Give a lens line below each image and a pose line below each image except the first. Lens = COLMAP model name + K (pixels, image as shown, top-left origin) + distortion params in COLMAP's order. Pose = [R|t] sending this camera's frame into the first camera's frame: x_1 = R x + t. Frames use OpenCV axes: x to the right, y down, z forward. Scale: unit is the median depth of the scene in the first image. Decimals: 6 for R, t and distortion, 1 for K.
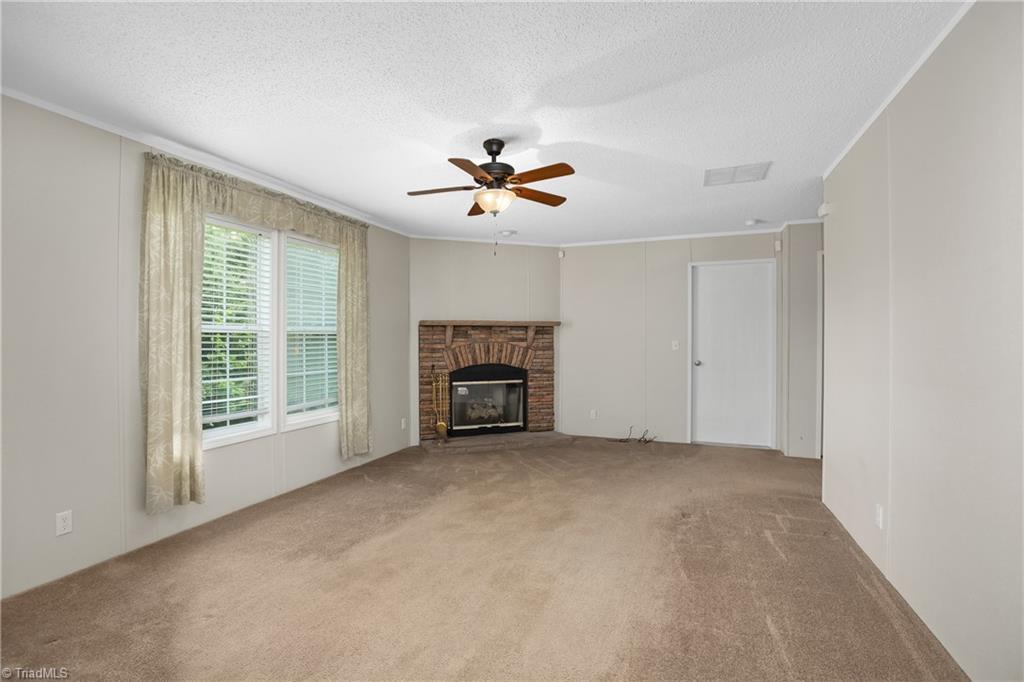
lens RADIAL K [[488.9, 0, 499.5], [0, 488.9, 344.7], [0, 0, 1]] dist [-0.028651, 0.006545]
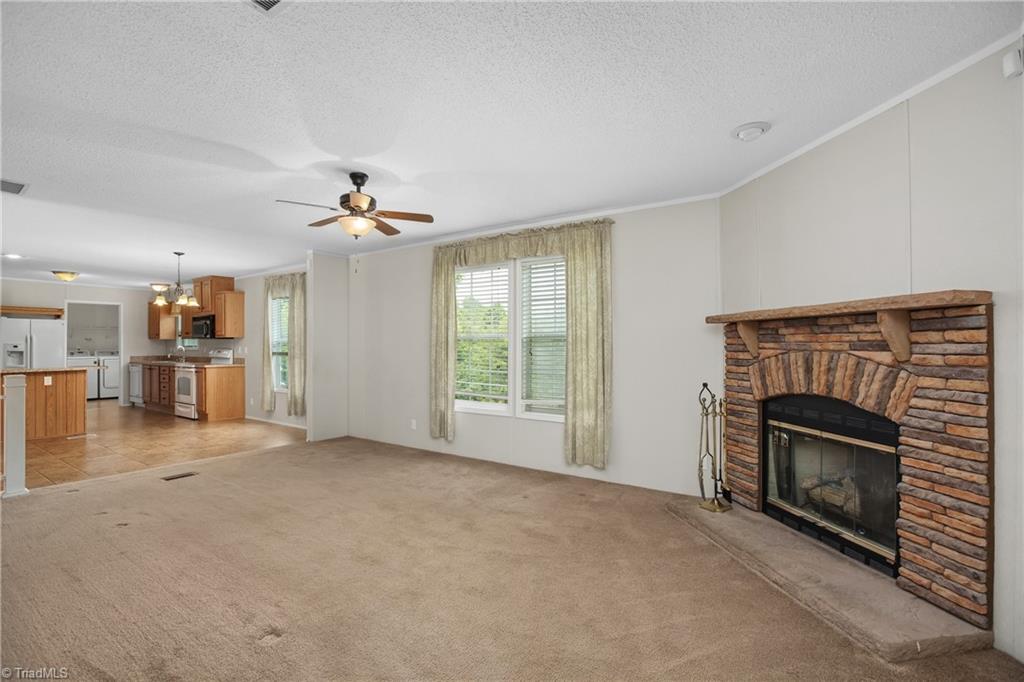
lens RADIAL K [[488.9, 0, 505.6], [0, 488.9, 335.7], [0, 0, 1]] dist [-0.028651, 0.006545]
pose [[-0.235108, -0.019687, -0.971770, 0.554213], [-0.014174, 0.999758, -0.016825, -0.007945], [0.971866, 0.009818, -0.235330, 0.873986]]
